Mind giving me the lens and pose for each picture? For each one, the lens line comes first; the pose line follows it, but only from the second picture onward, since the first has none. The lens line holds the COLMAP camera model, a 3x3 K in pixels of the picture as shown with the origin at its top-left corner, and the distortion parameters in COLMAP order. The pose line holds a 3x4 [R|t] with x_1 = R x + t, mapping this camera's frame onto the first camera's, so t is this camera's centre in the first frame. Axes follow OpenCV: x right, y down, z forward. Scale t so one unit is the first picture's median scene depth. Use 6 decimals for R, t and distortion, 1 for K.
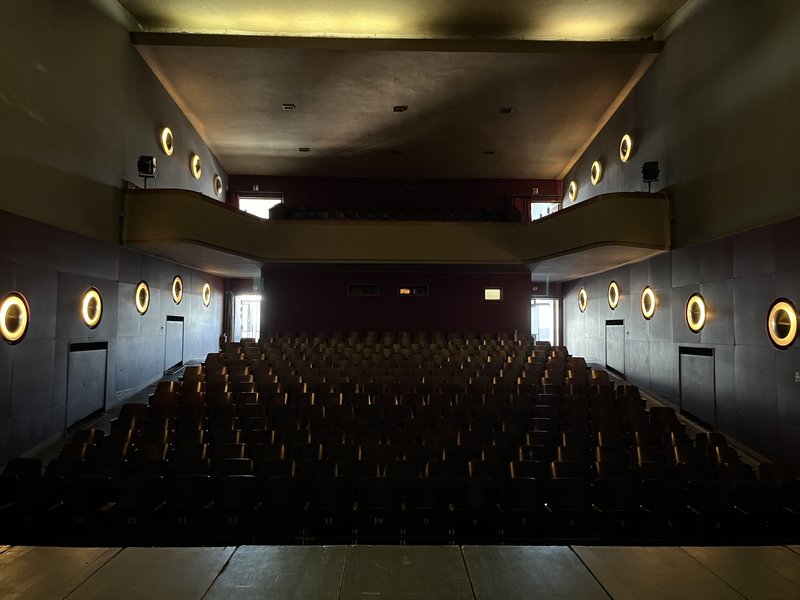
lens RADIAL K [[686.6, 0, 400.0], [0, 686.6, 300.0], [0, 0, 1]] dist [0.049777, -0.007595]
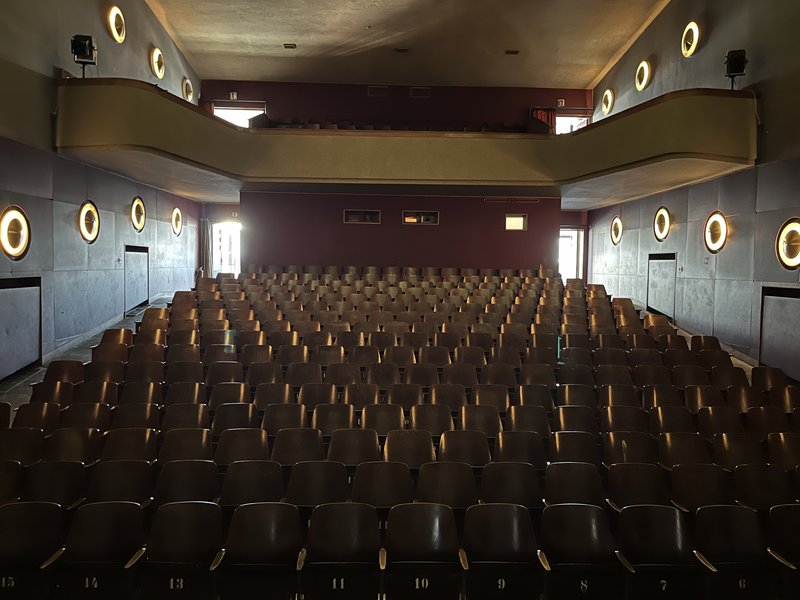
lens RADIAL K [[686.6, 0, 400.0], [0, 686.6, 300.0], [0, 0, 1]] dist [0.049777, -0.007595]
pose [[0.999832, 0.004382, 0.017775, -0.023430], [-0.006049, 0.995474, 0.094843, 0.007164], [-0.017279, -0.094935, 0.995334, 0.161954]]
